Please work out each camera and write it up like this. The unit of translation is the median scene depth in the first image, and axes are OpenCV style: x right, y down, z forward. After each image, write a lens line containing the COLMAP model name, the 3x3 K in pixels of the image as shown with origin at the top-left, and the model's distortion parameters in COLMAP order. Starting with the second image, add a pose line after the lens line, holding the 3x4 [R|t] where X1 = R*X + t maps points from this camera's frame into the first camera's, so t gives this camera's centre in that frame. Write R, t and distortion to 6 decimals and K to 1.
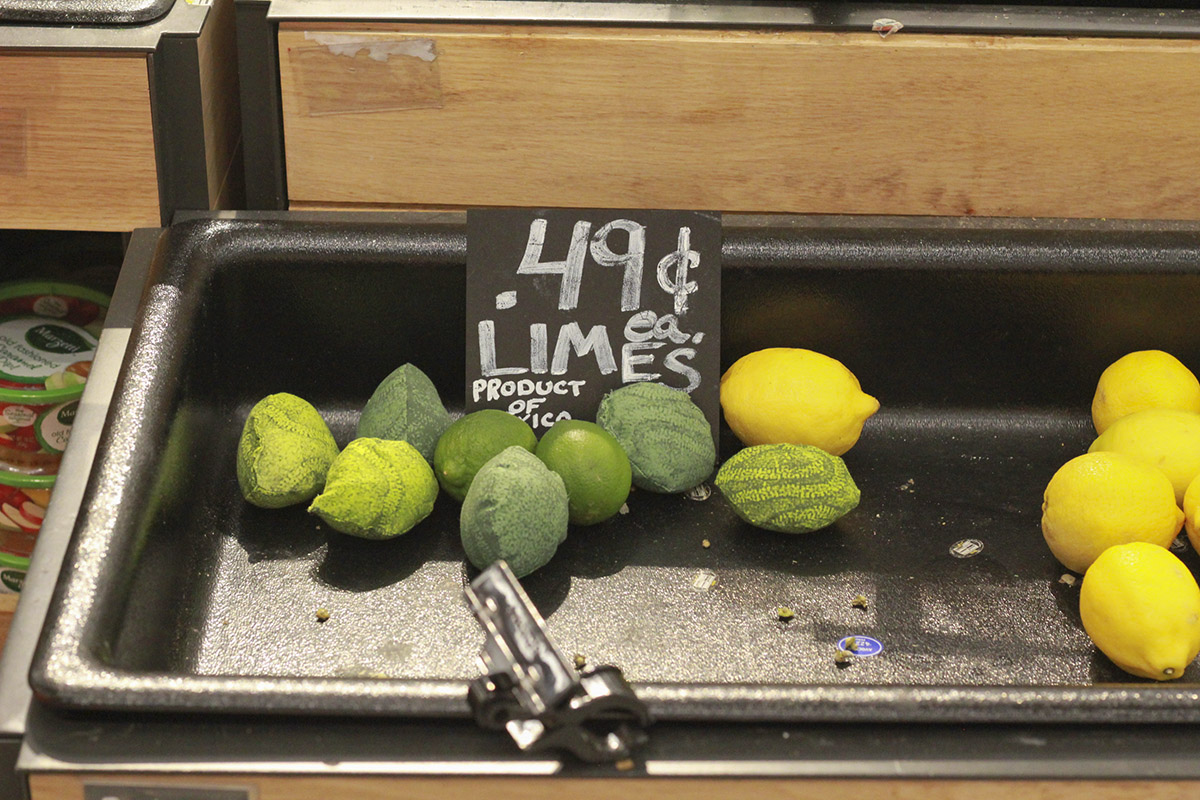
lens RADIAL K [[2933.8, 0, 600.0], [0, 2933.8, 401.0], [0, 0, 1]] dist [-0.115742, 0.000000]
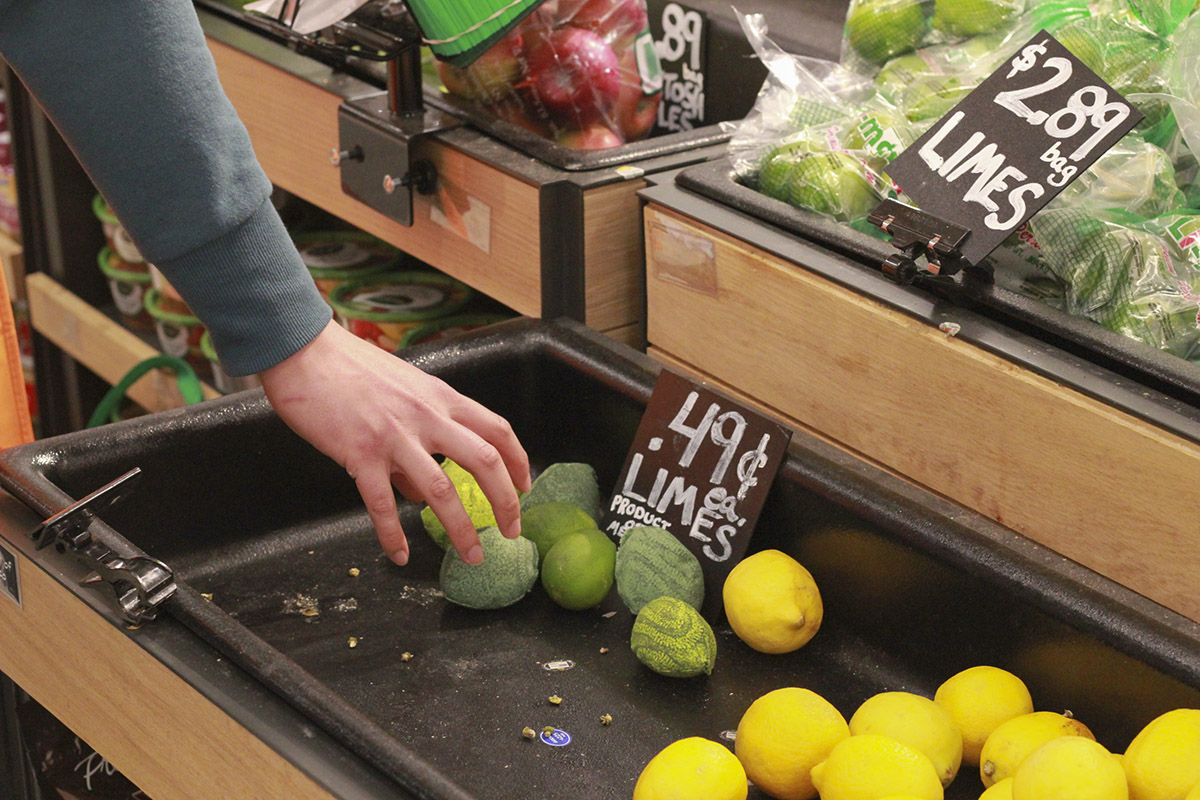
lens RADIAL K [[2933.8, 0, 600.1], [0, 2933.8, 399.0], [0, 0, 1]] dist [-0.115742, 0.000000]
pose [[0.588159, 0.295827, -0.752699, 0.898030], [-0.396154, 0.916780, 0.050760, -0.106733], [0.705075, 0.268329, 0.656406, 0.148538]]
